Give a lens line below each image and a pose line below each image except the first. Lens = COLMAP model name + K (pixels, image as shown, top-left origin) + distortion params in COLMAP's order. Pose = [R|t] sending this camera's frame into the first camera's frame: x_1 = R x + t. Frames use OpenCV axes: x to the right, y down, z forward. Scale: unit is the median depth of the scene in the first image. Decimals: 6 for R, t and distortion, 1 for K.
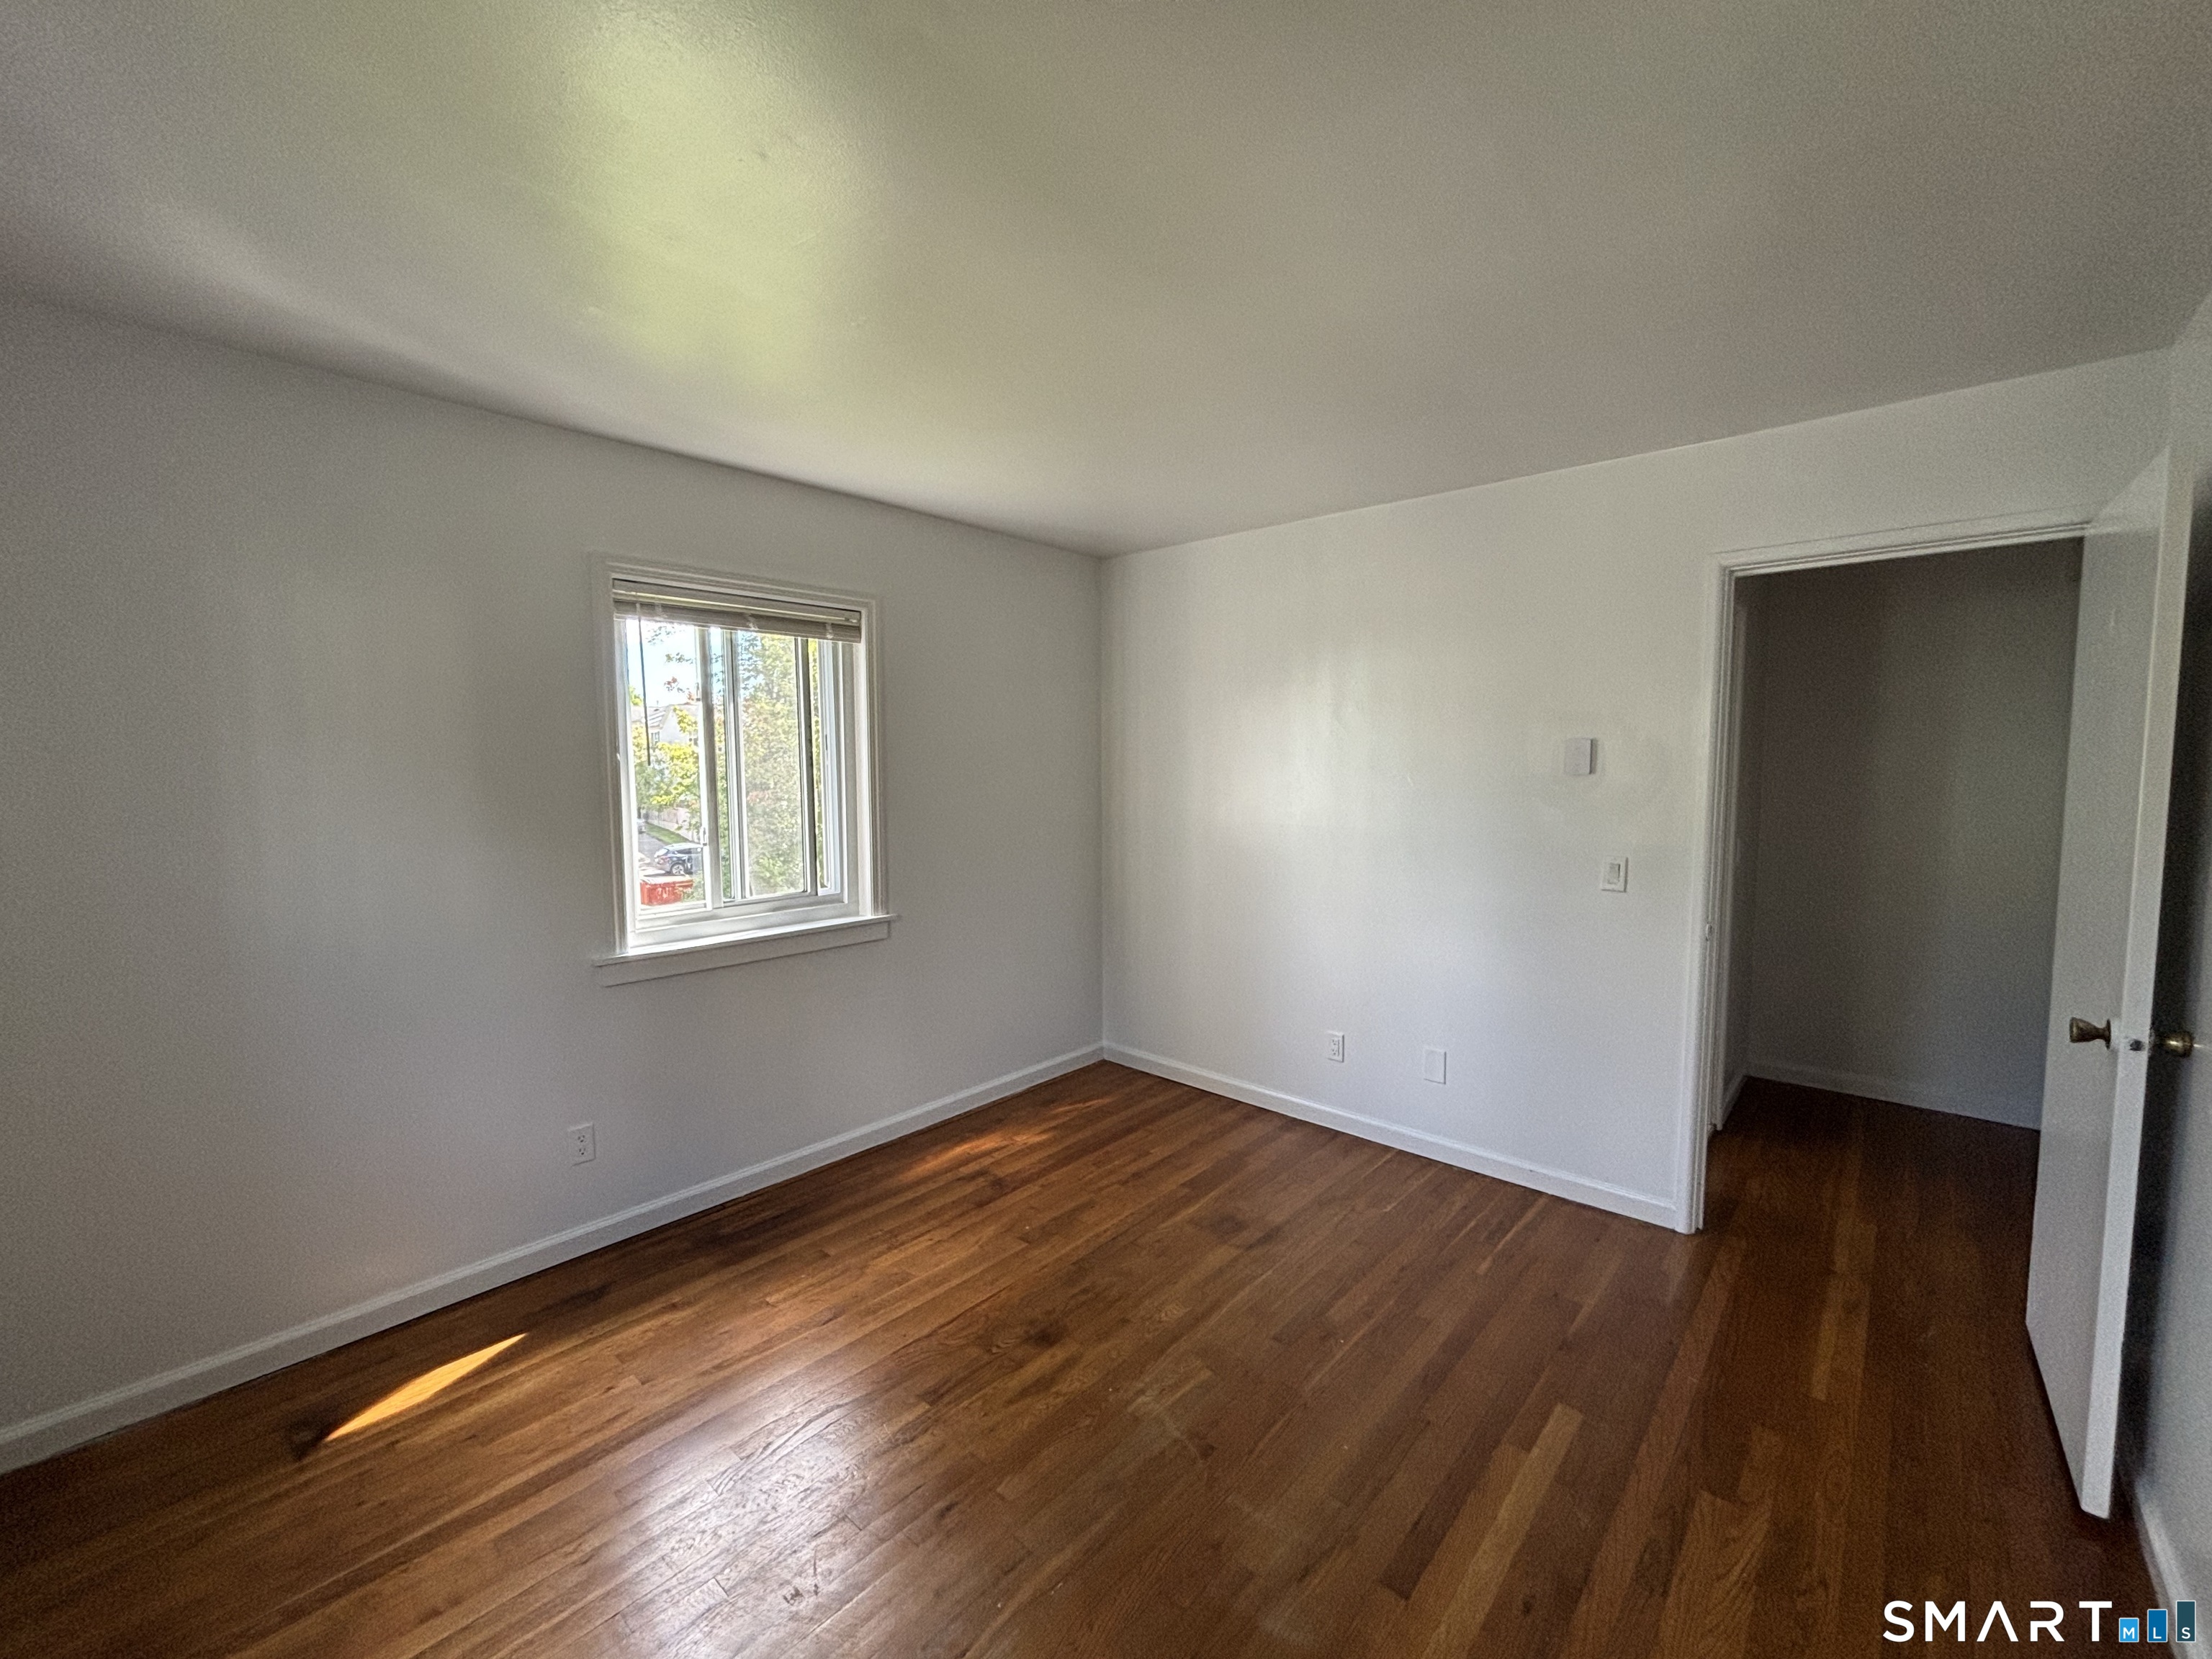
lens RADIAL K [[895.6, 0, 1101.7], [0, 895.6, 822.7], [0, 0, 1]] dist [-0.003144, -0.000235]
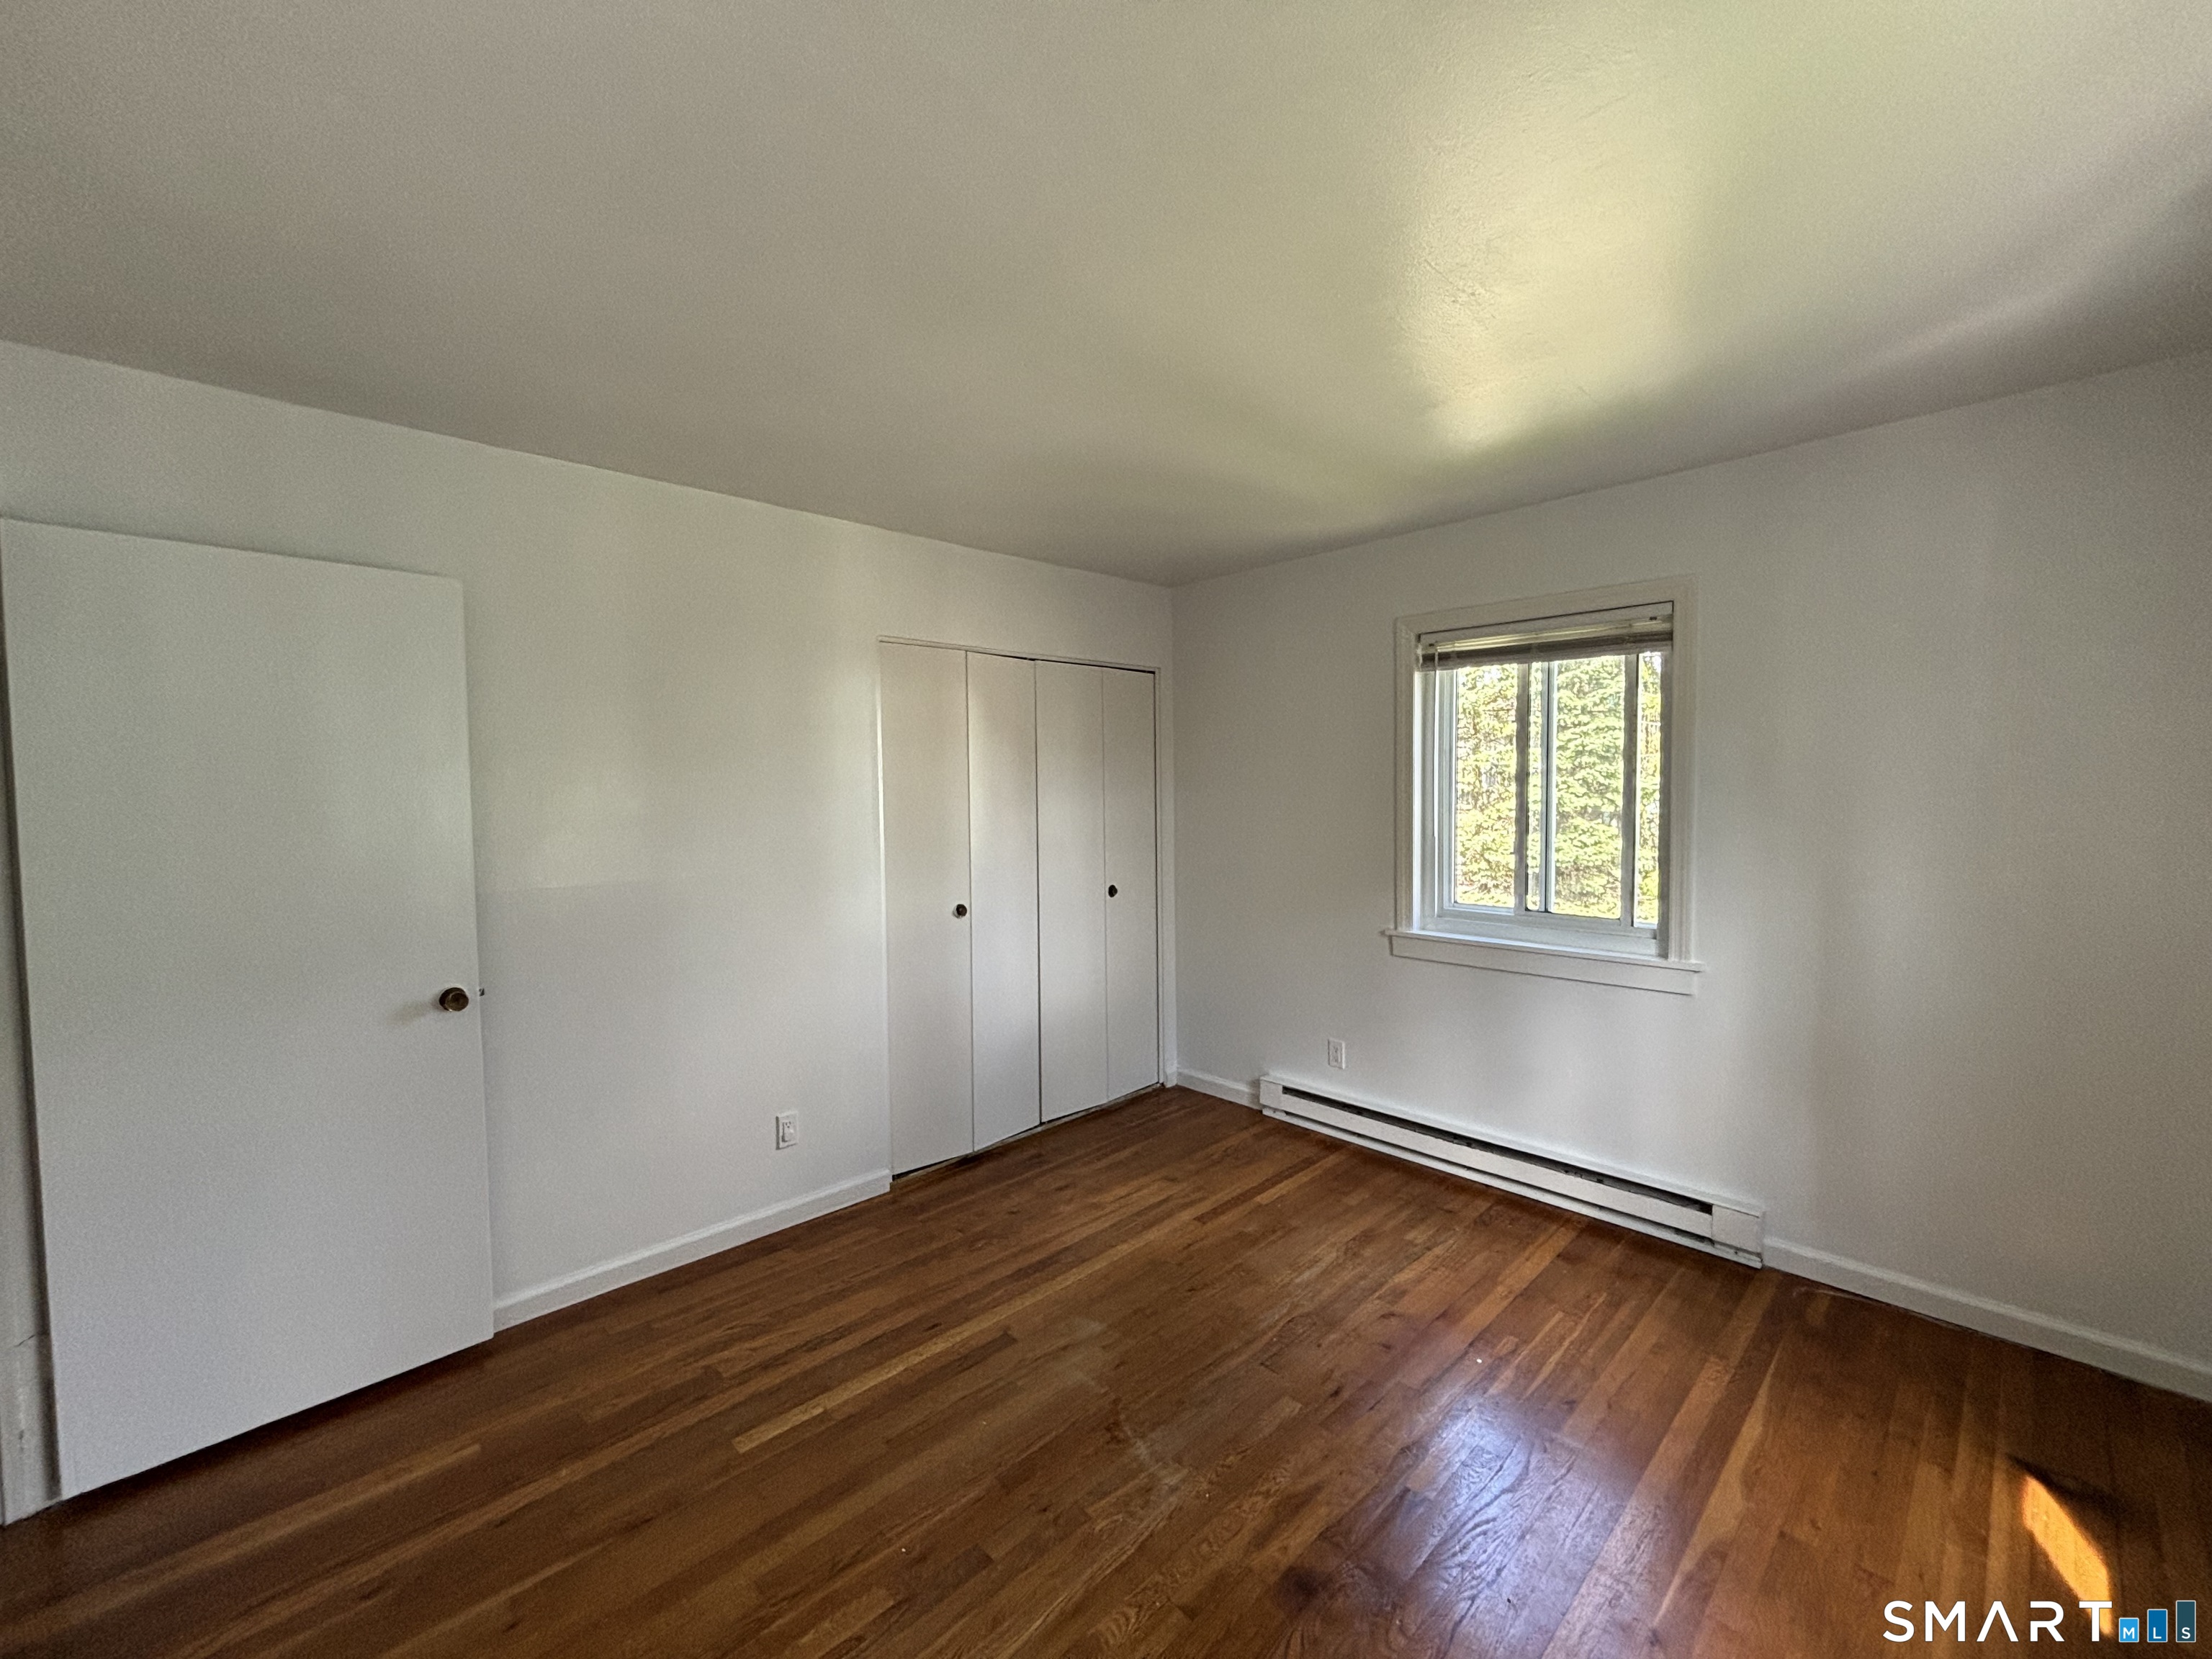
lens RADIAL K [[895.6, 0, 1101.7], [0, 895.6, 822.7], [0, 0, 1]] dist [-0.003144, -0.000235]
pose [[-0.997049, 0.015157, 0.075262, 0.037300], [0.023649, 0.993285, 0.113249, -0.129048], [-0.073040, 0.114694, -0.990712, 1.851956]]
